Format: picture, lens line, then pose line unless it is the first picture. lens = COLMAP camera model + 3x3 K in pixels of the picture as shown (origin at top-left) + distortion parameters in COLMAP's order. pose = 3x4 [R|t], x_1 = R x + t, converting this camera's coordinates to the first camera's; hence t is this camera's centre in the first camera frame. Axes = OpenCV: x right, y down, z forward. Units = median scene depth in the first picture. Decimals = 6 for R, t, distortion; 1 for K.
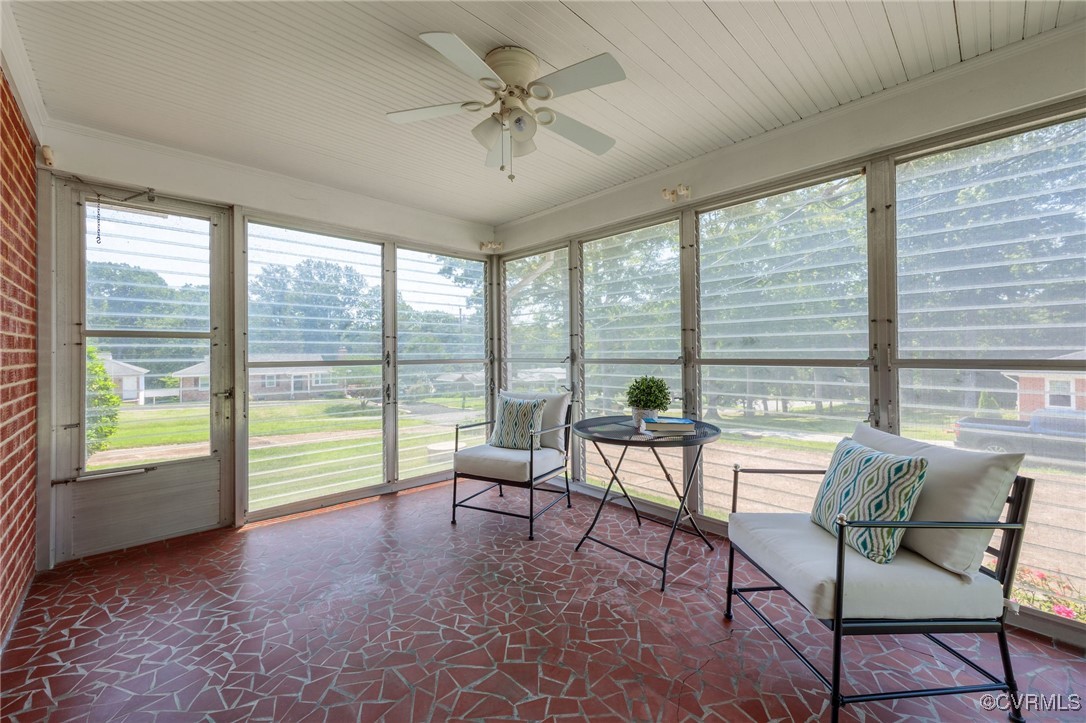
lens RADIAL K [[428.4, 0, 538.0], [0, 428.4, 358.1], [0, 0, 1]] dist [0.002003, 0.000018]
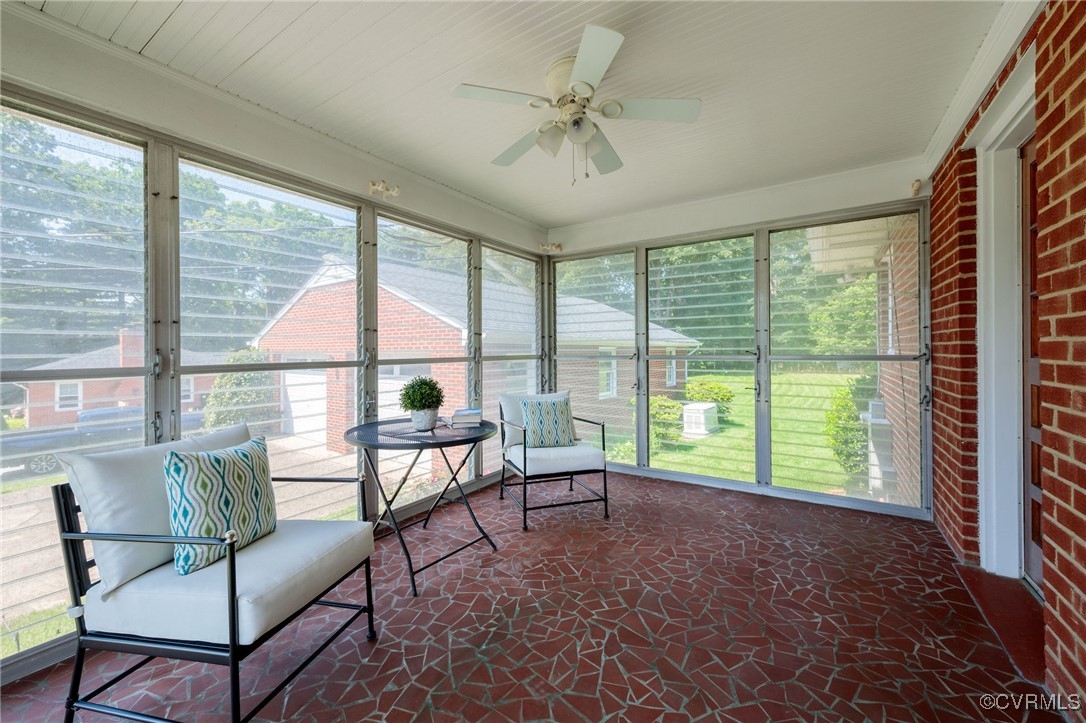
lens RADIAL K [[428.4, 0, 538.2], [0, 428.4, 352.8], [0, 0, 1]] dist [0.002003, 0.000018]
pose [[-0.226614, 0.003502, 0.973978, -0.964230], [0.021799, 0.999761, 0.001477, -0.012816], [-0.973741, 0.021566, -0.226636, 1.200543]]
